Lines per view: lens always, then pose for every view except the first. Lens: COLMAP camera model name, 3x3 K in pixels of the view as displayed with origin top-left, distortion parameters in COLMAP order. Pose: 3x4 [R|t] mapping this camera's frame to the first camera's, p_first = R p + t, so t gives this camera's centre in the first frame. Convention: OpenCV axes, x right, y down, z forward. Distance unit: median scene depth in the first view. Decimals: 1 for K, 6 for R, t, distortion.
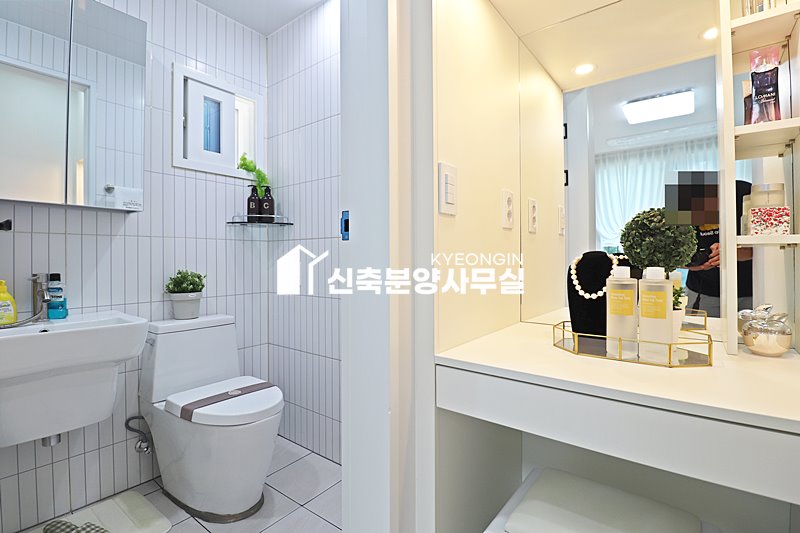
lens RADIAL K [[372.3, 0, 404.6], [0, 372.3, 265.6], [0, 0, 1]] dist [-0.012858, -0.006907]
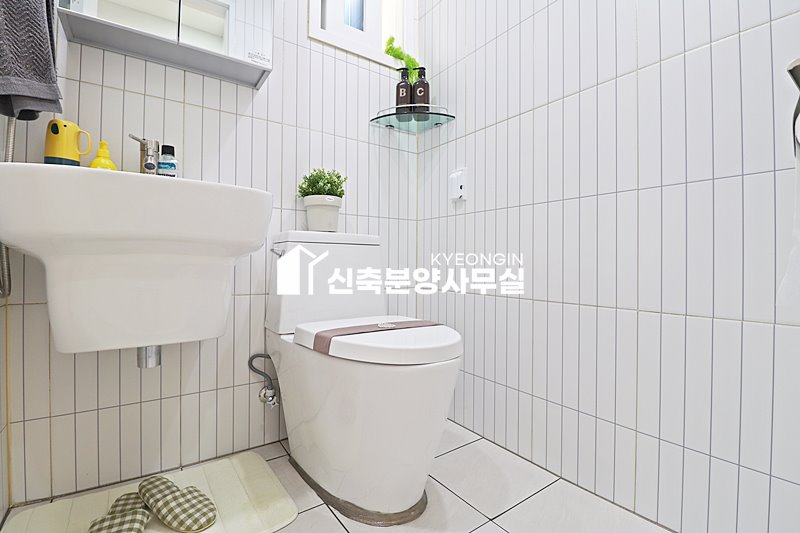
lens RADIAL K [[372.3, 0, 400.1], [0, 372.3, 263.2], [0, 0, 1]] dist [-0.012858, -0.006907]
pose [[0.949528, 0.005048, -0.313641, -0.219052], [-0.008083, 0.999932, -0.008378, 0.227192], [0.313578, 0.010490, 0.949505, 0.360965]]
